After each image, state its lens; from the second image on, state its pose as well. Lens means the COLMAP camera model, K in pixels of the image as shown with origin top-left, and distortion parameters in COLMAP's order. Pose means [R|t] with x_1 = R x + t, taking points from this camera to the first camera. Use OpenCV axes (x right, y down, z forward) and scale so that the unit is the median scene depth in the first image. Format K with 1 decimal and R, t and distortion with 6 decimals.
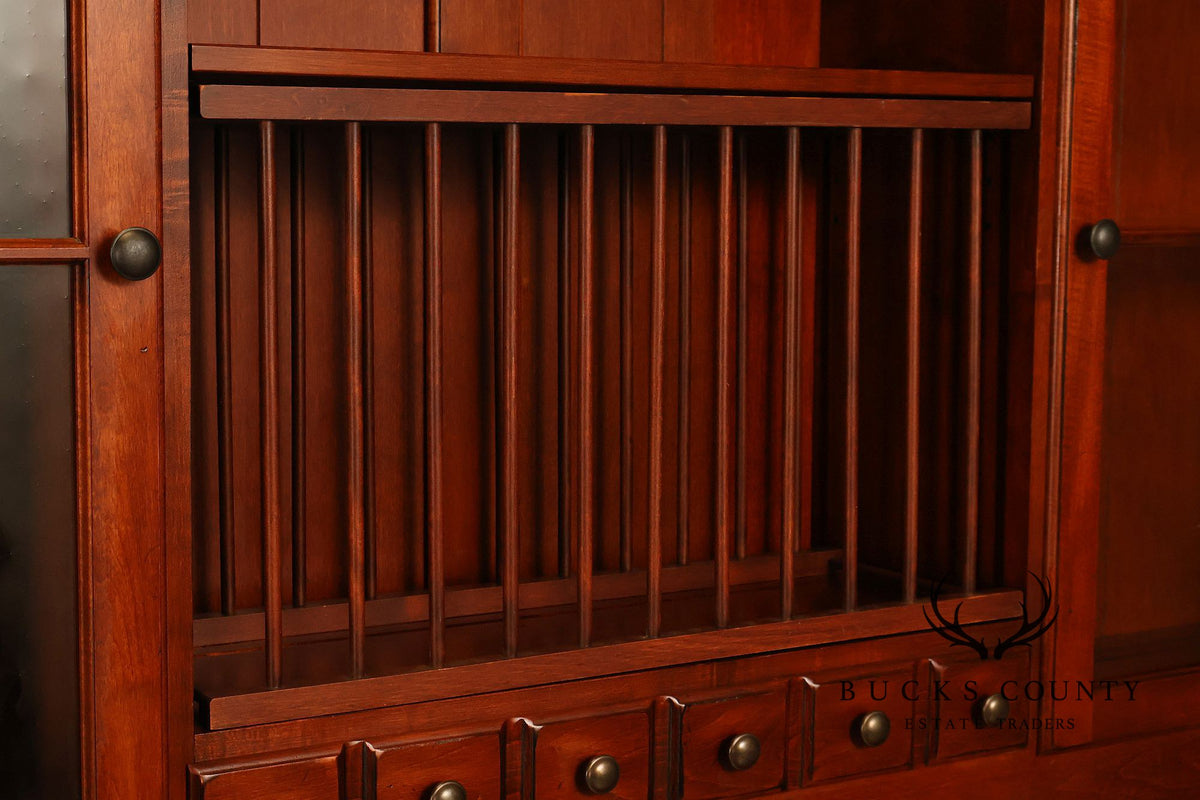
lens RADIAL K [[2239.9, 0, 600.0], [0, 2239.9, 400.0], [0, 0, 1]] dist [-0.013595, -0.118955]
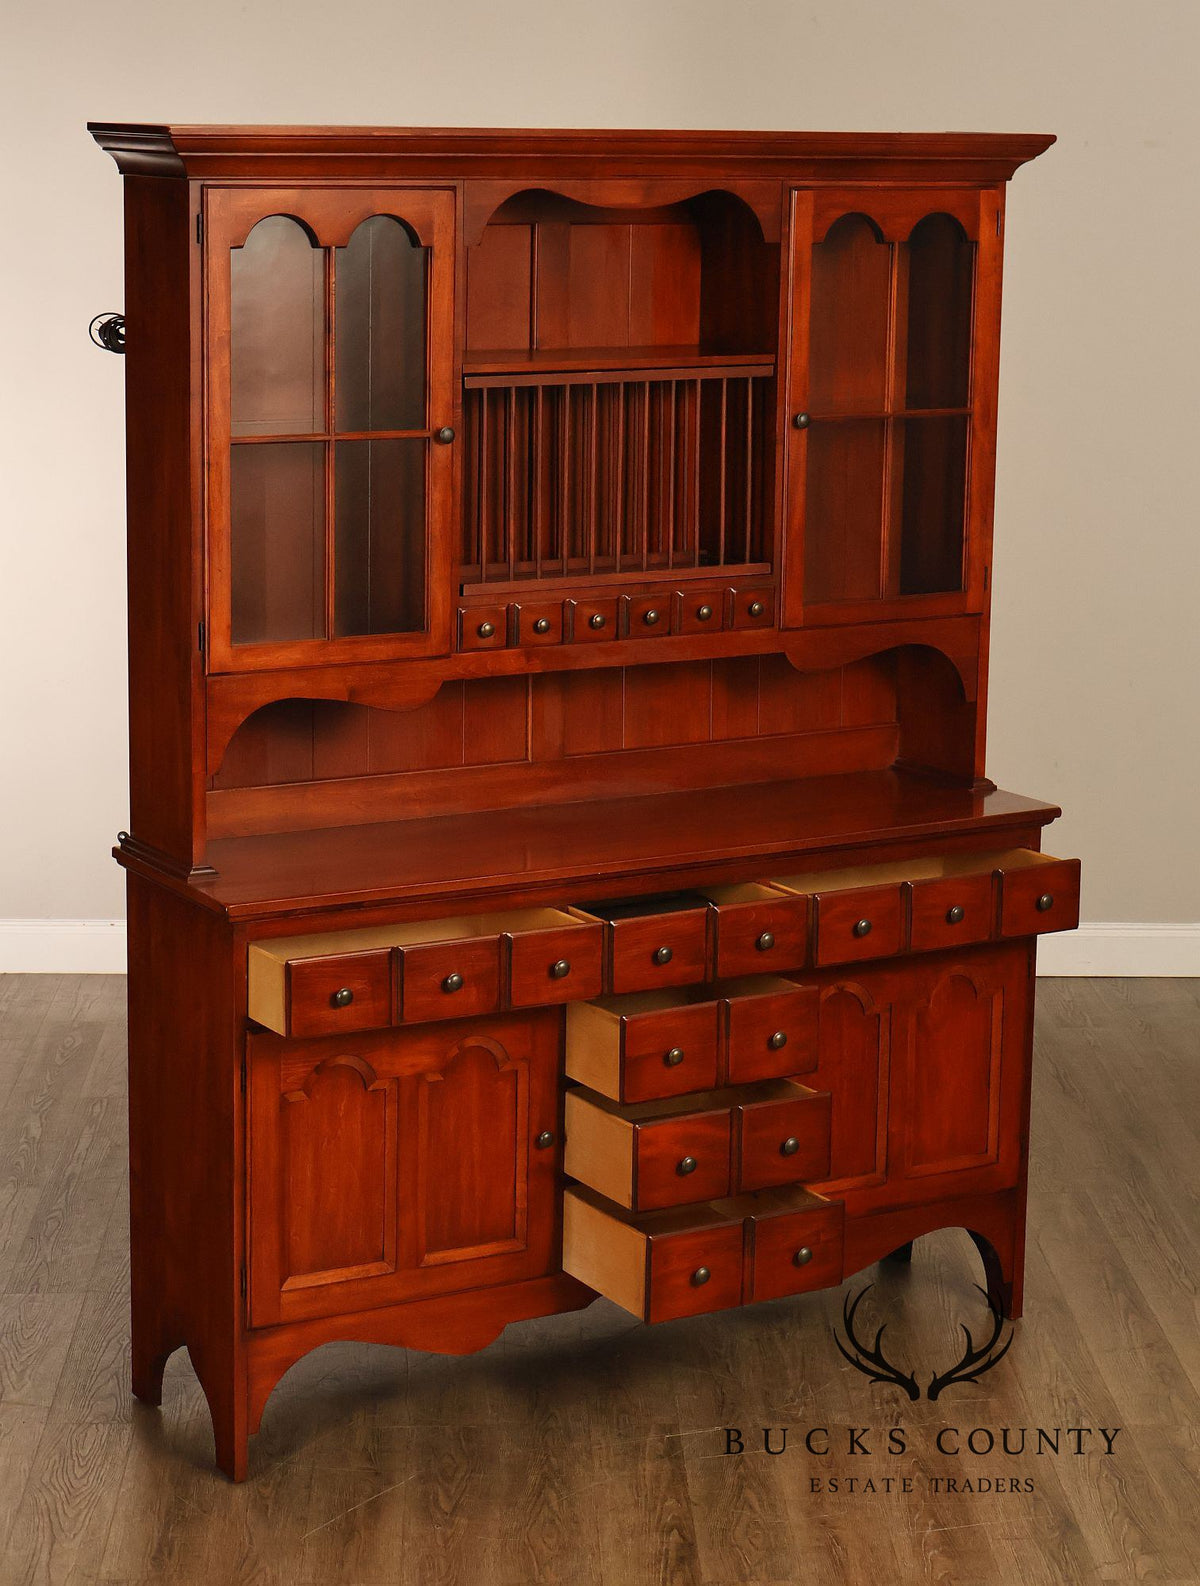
lens RADIAL K [[3230.7, 0, 596.8], [0, 3230.7, 731.4], [0, 0, 1]] dist [-0.004650, -0.202789]
pose [[0.999875, 0.006820, -0.014287, 0.053414], [-0.005737, 0.997204, 0.074508, 0.007055], [0.014755, -0.074417, 0.997118, -2.815383]]
